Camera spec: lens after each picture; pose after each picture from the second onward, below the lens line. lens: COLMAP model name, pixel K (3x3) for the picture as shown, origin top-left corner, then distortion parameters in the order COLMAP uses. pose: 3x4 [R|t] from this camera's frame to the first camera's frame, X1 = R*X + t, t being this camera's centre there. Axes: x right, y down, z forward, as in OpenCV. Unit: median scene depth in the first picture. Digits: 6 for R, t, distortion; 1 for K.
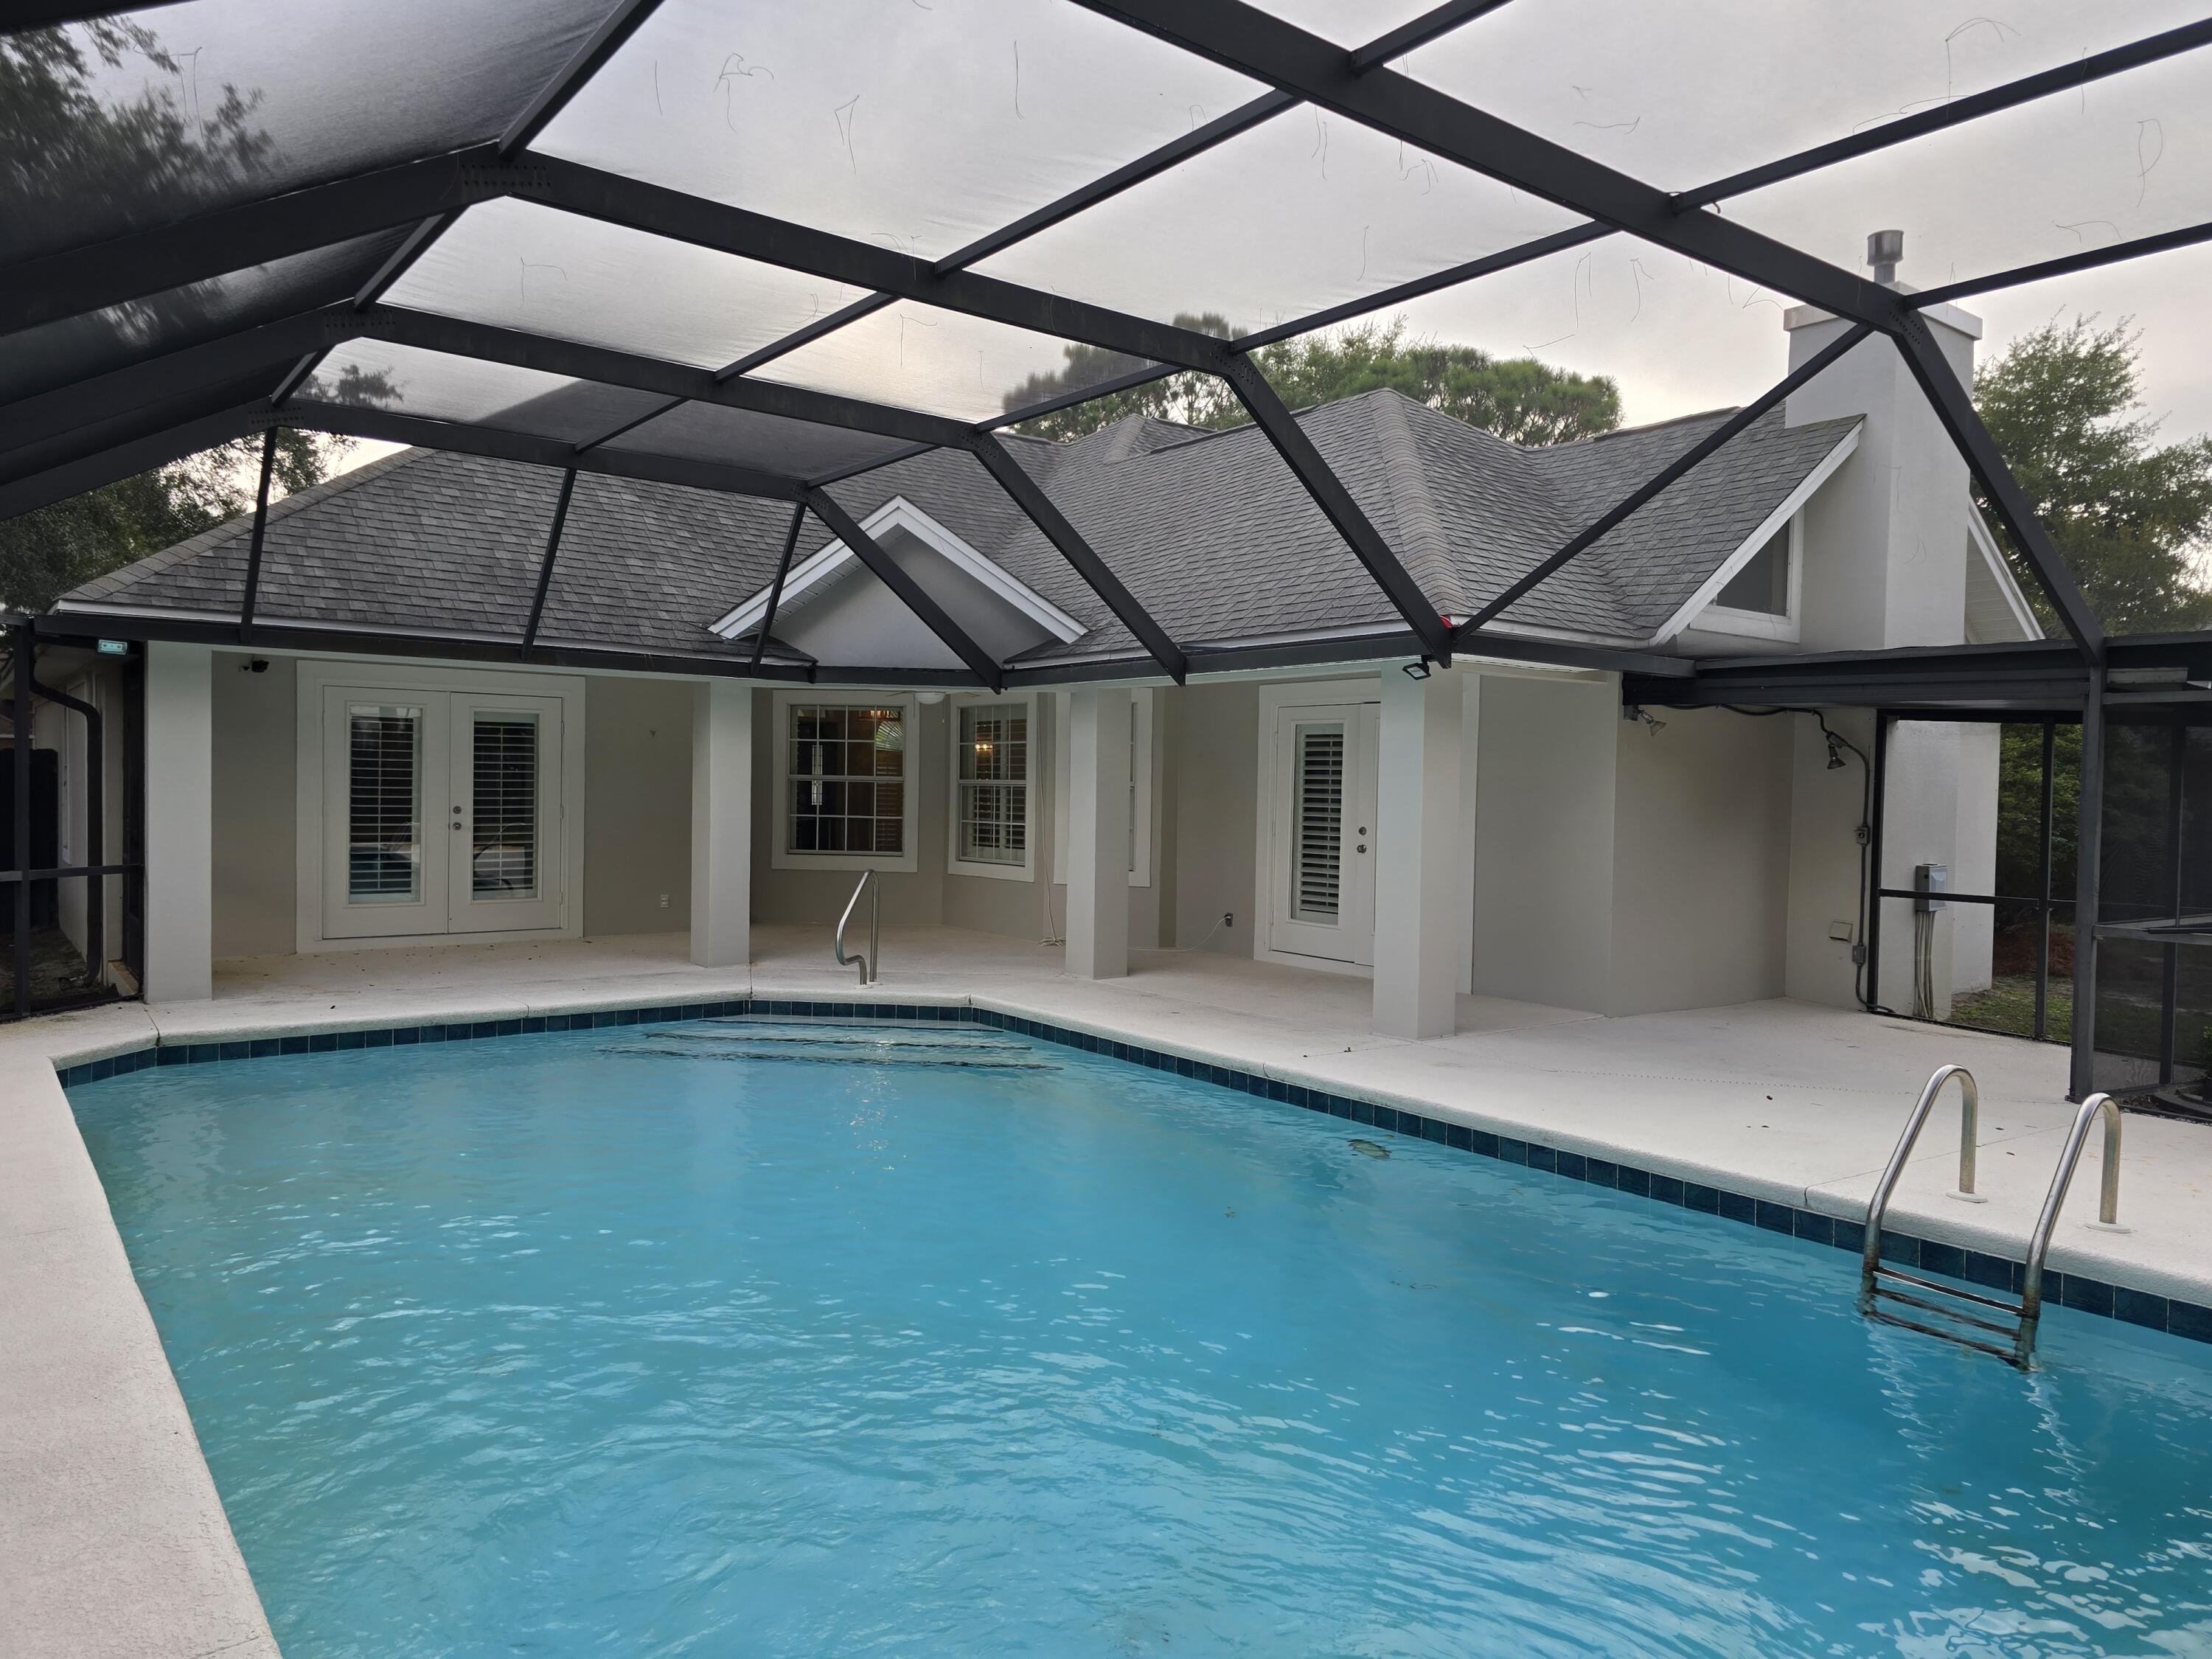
lens RADIAL K [[1490.7, 0, 1096.5], [0, 1490.7, 823.9], [0, 0, 1]] dist [0.045831, -0.018108]
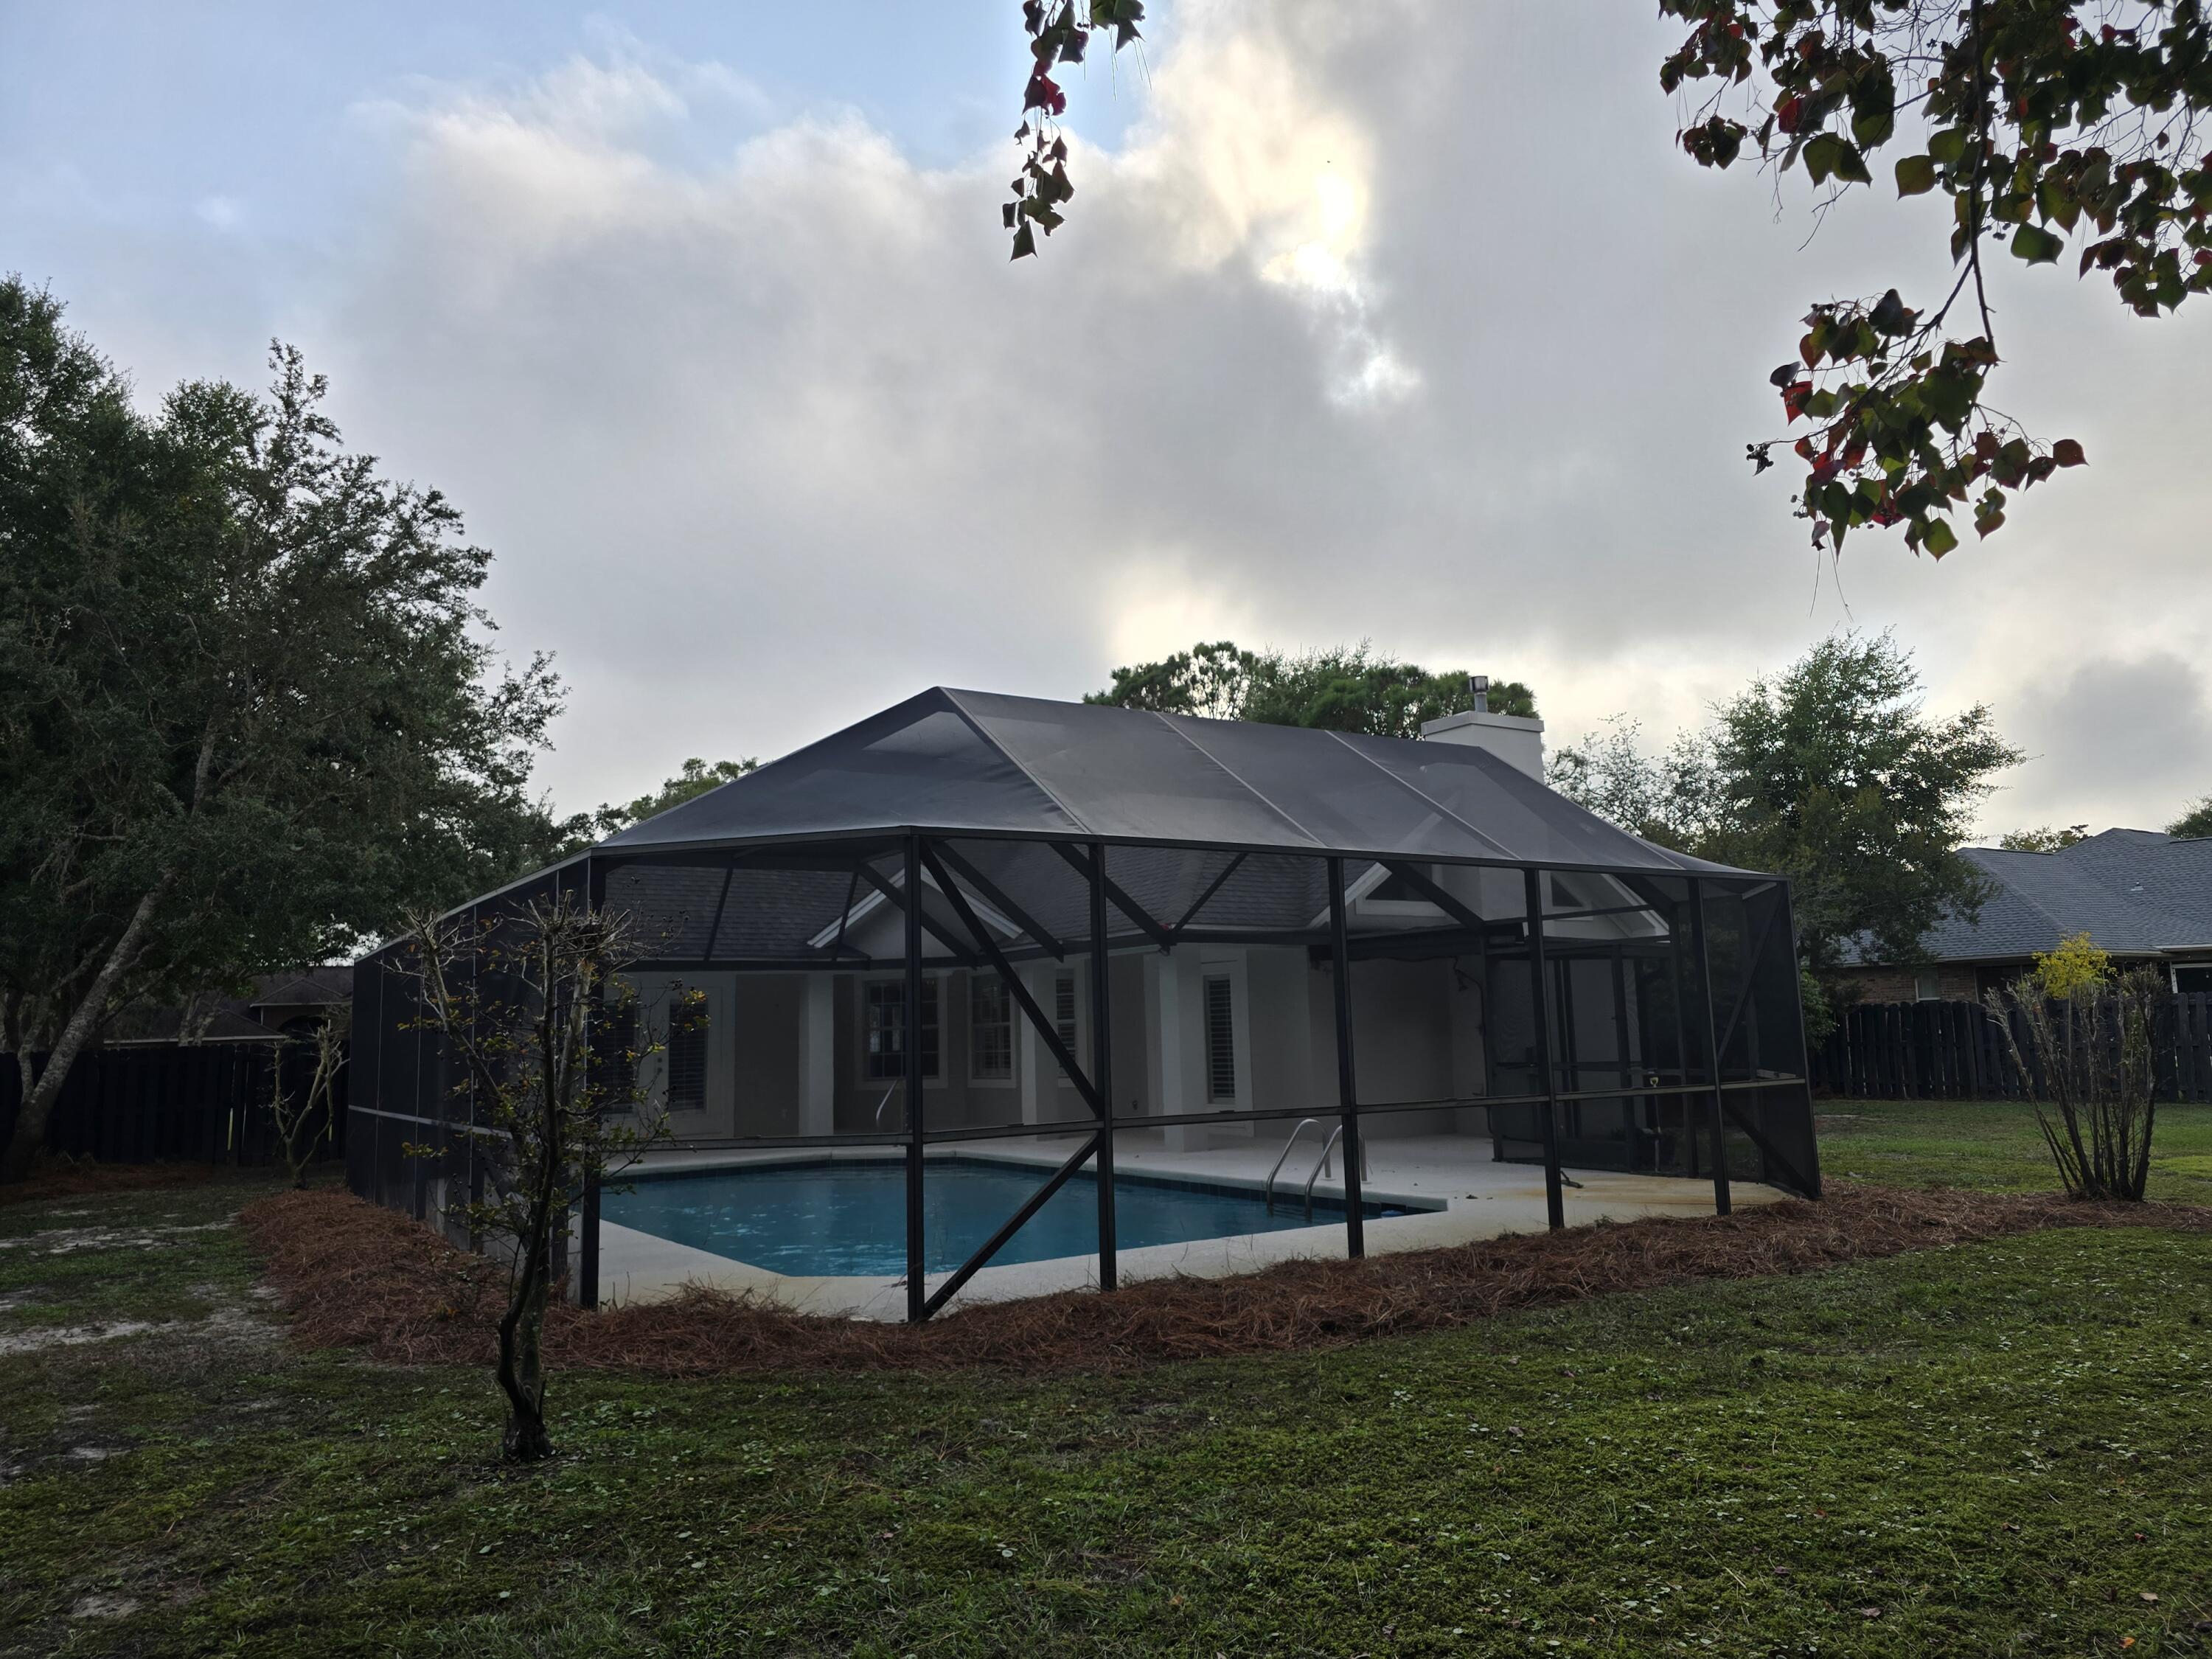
lens RADIAL K [[1490.7, 0, 1107.7], [0, 1490.7, 839.7], [0, 0, 1]] dist [0.045831, -0.018108]
pose [[0.995192, -0.061826, -0.075960, 0.214403], [0.049237, 0.986263, -0.157676, 0.037922], [0.084665, 0.153178, 0.984565, -0.651601]]
